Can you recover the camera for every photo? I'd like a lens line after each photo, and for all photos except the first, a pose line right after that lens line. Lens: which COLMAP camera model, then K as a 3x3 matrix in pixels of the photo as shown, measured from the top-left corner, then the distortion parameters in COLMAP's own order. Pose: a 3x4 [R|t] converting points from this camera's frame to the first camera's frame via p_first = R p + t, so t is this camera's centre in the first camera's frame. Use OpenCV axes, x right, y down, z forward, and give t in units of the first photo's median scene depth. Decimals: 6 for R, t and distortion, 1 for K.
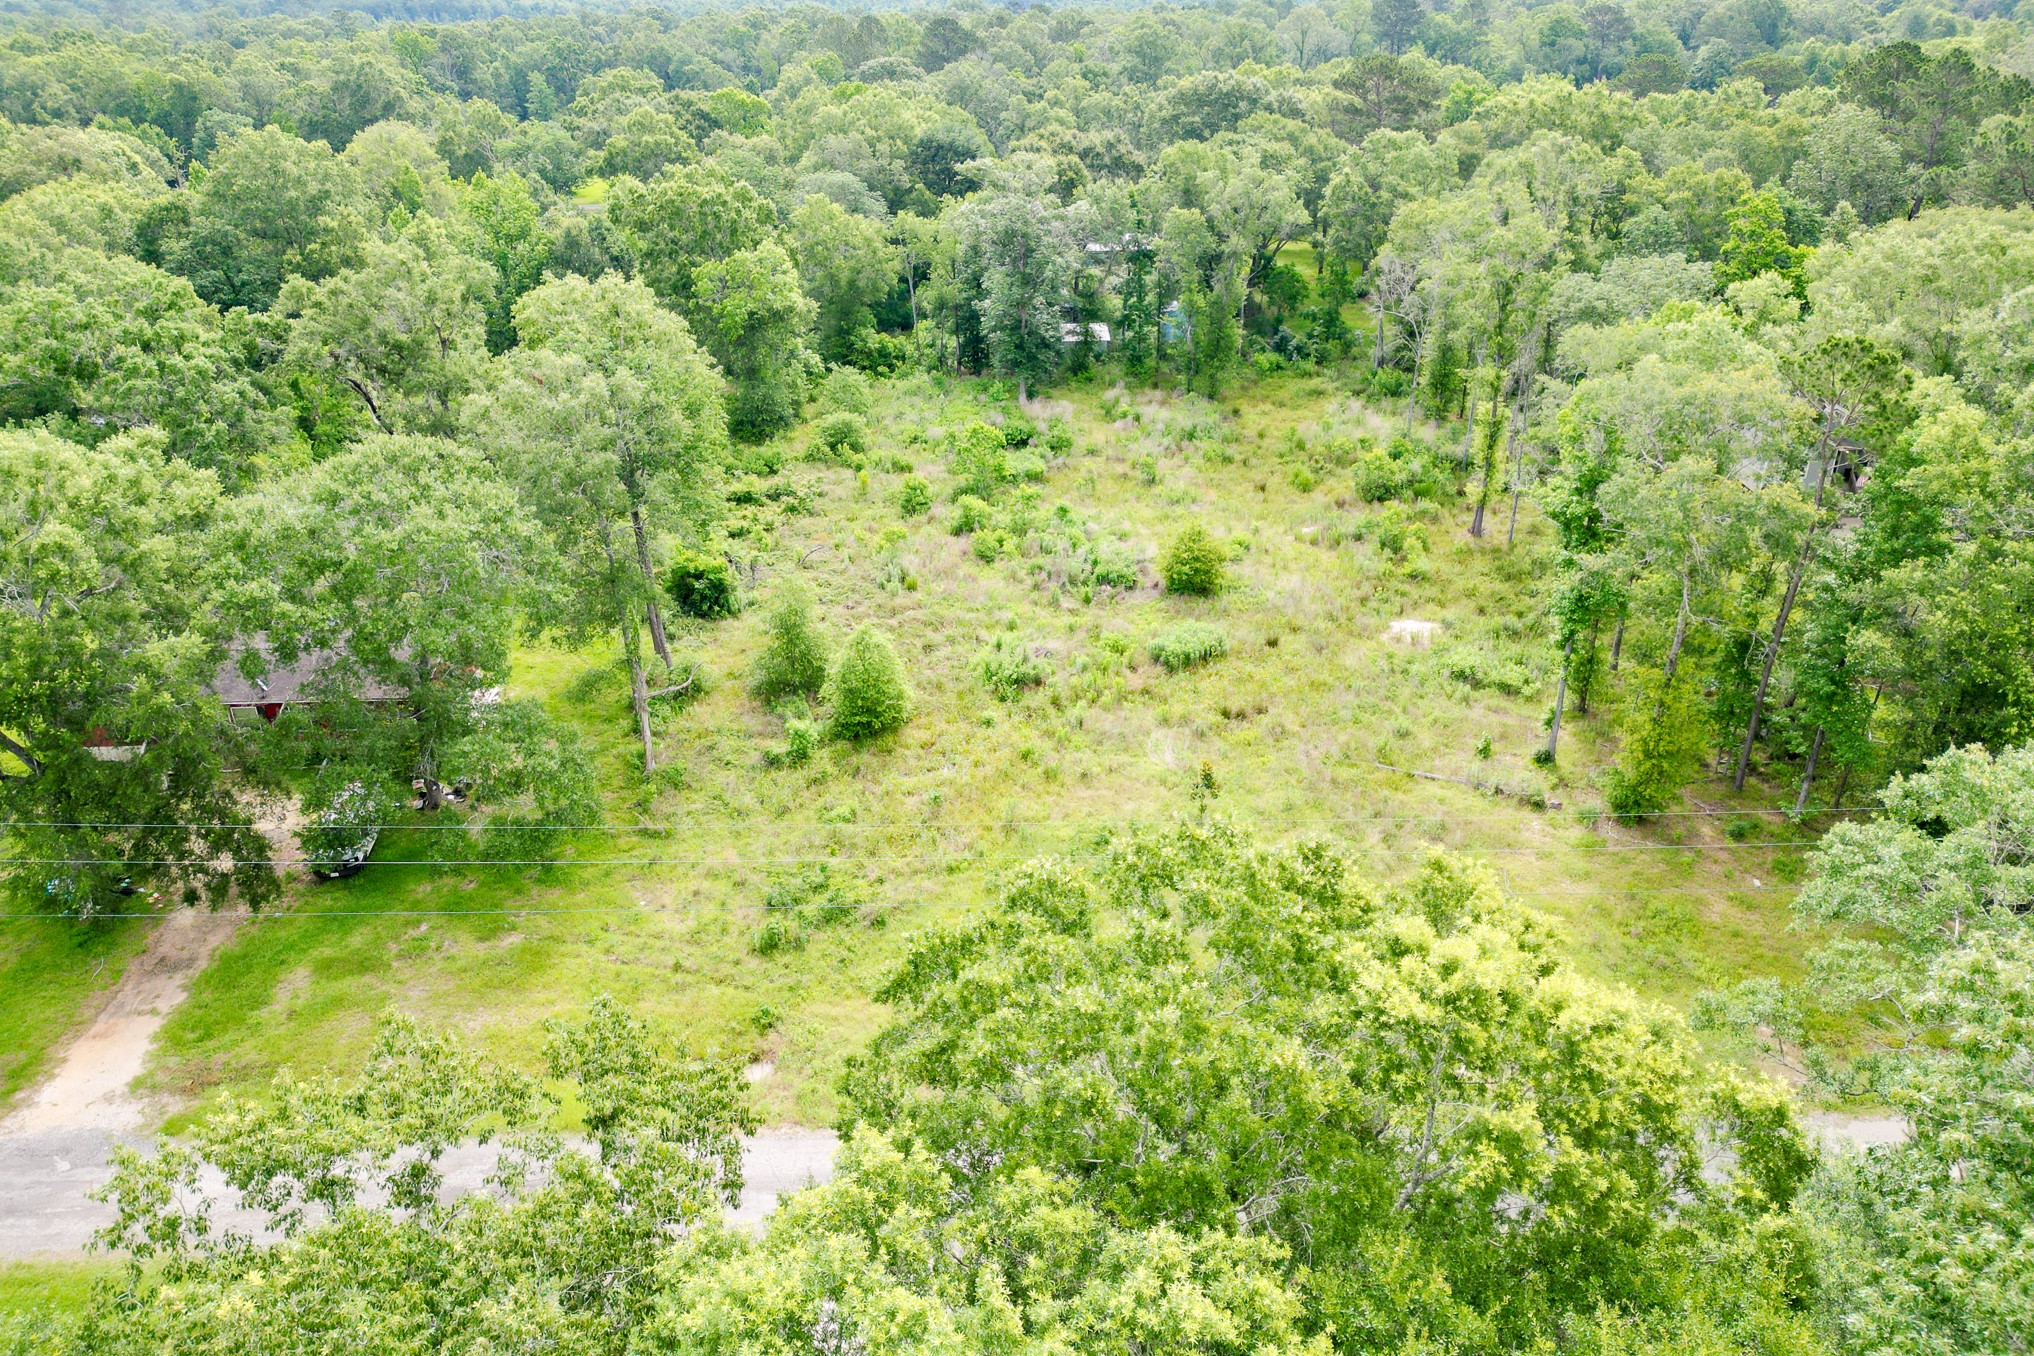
lens RADIAL K [[1447.8, 0, 1013.4], [0, 1447.8, 678.5], [0, 0, 1]] dist [0.063052, -0.056732]
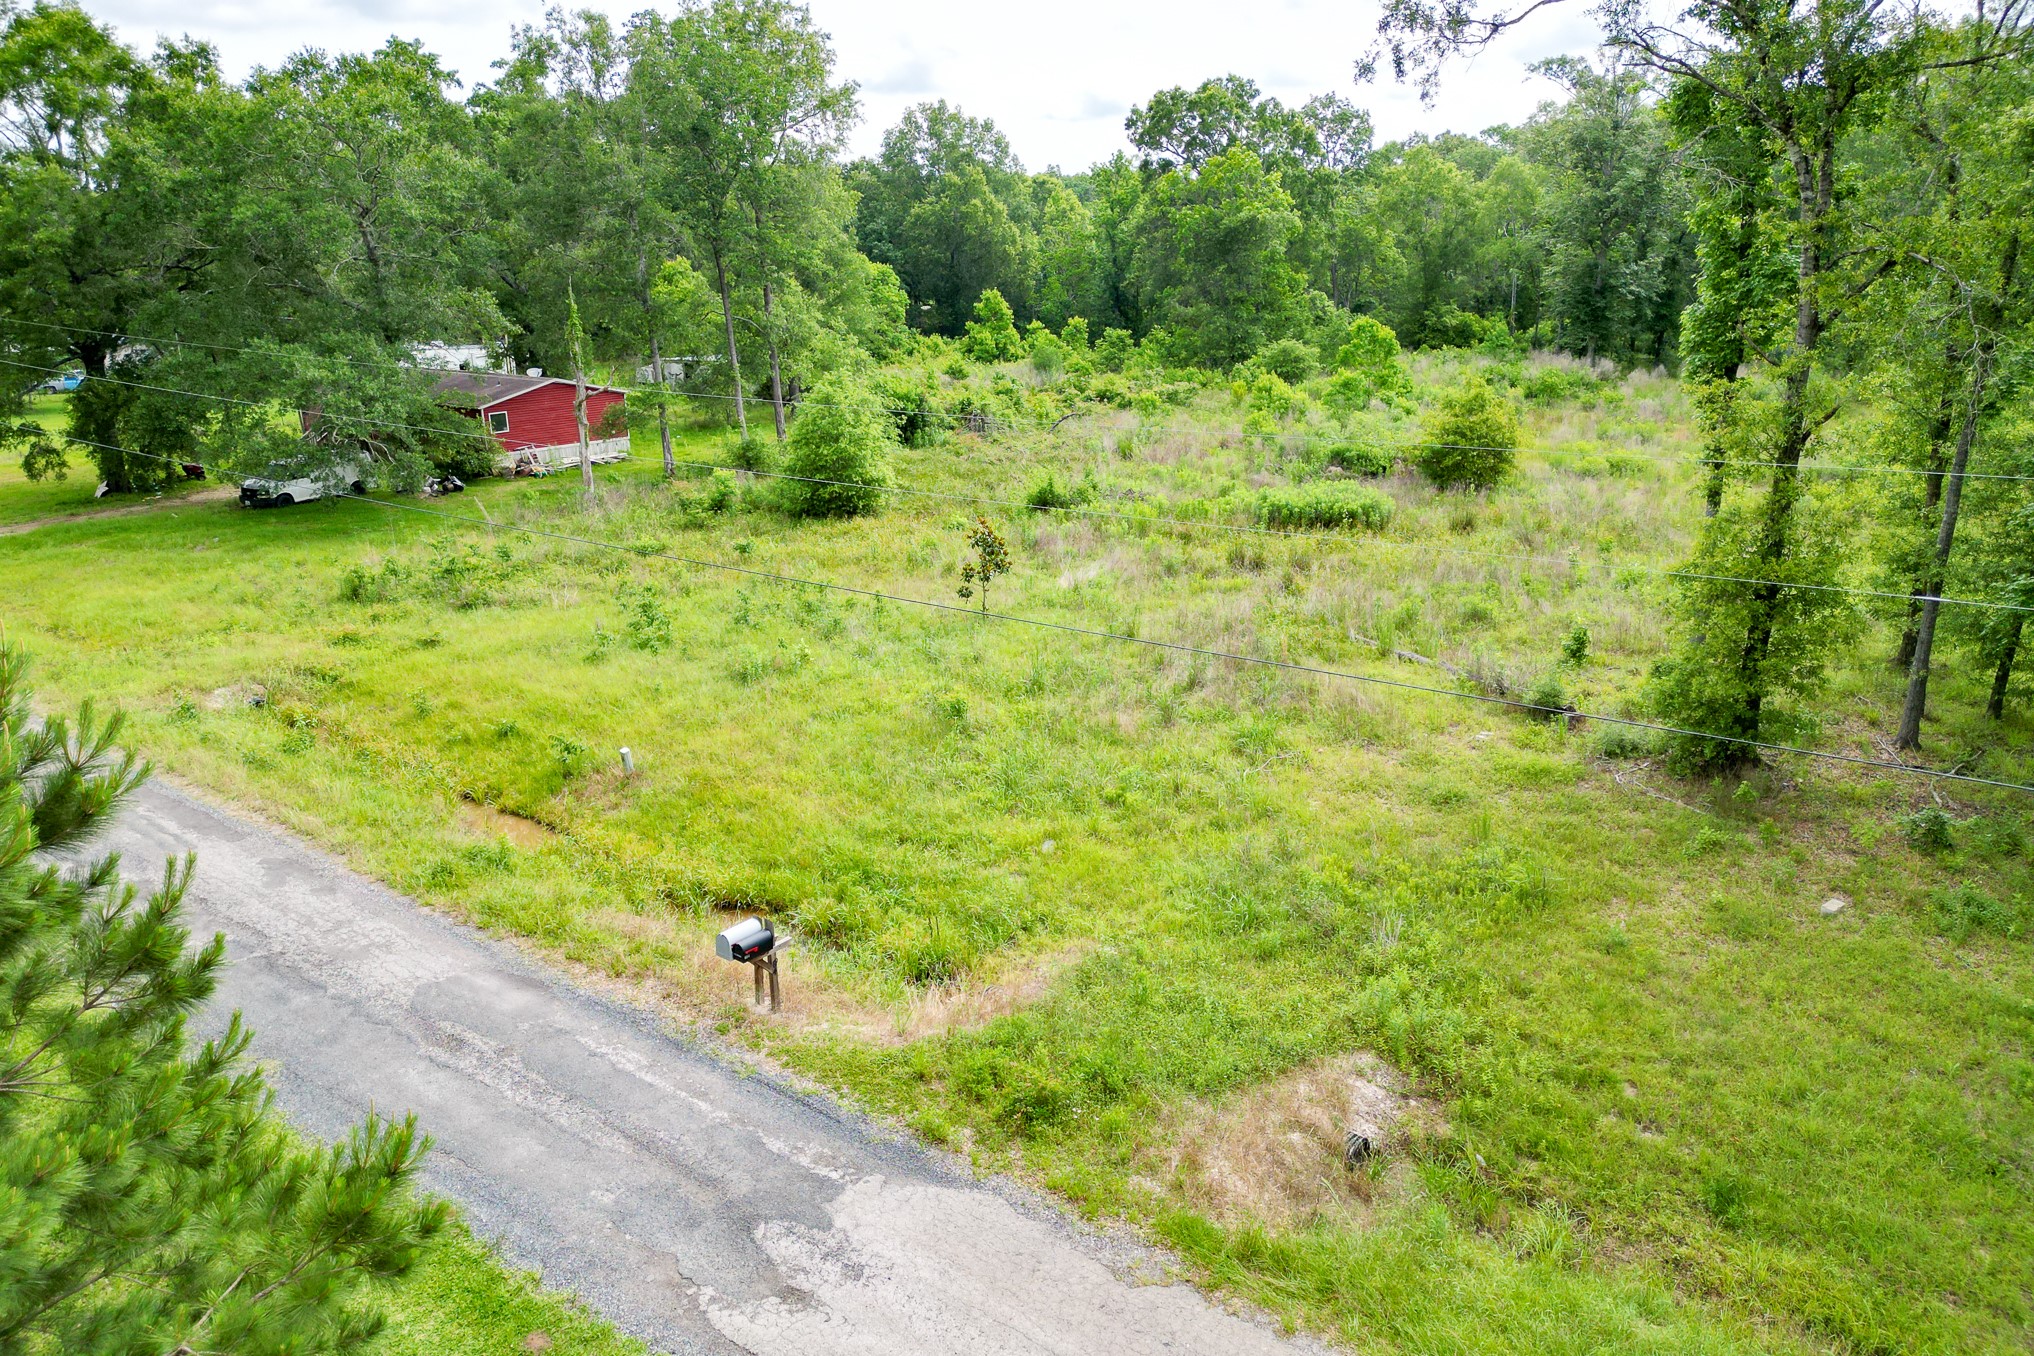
lens RADIAL K [[1447.8, 0, 1001.4], [0, 1447.8, 645.5], [0, 0, 1]] dist [0.063052, -0.056732]
pose [[0.766918, 0.171474, -0.618413, 0.398022], [-0.269319, 0.960674, -0.067617, 0.111912], [0.582499, 0.218407, 0.782939, 0.391143]]
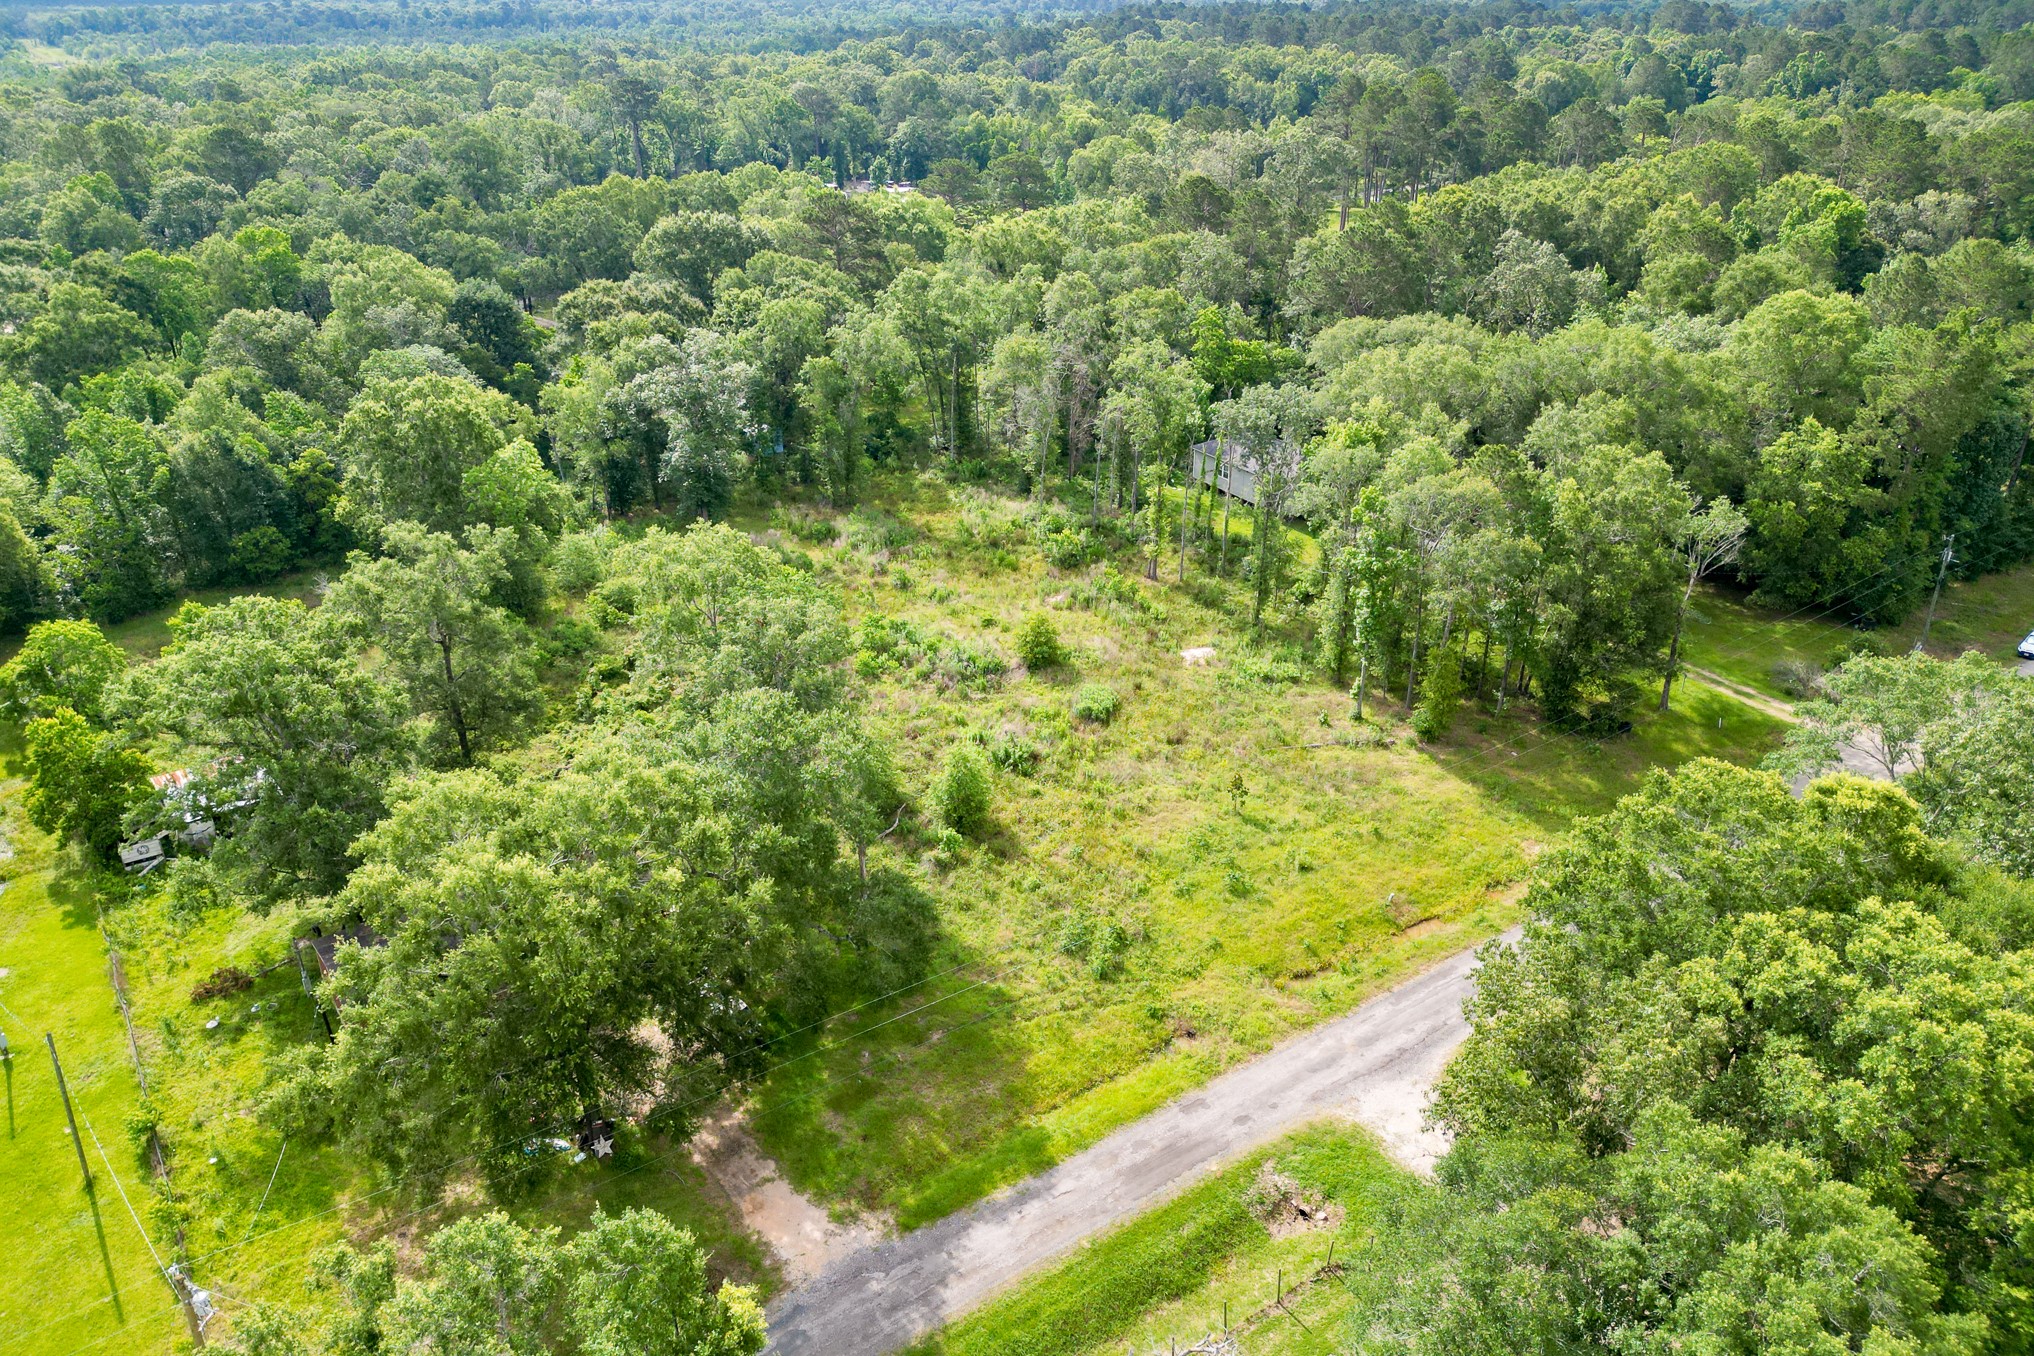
lens RADIAL K [[1447.8, 0, 1014.6], [0, 1447.8, 664.6], [0, 0, 1]] dist [0.063052, -0.056732]
pose [[0.827578, -0.231612, 0.511342, -0.605457], [0.238908, 0.969620, 0.052530, -0.140986], [-0.507974, 0.078691, 0.857770, -0.145289]]
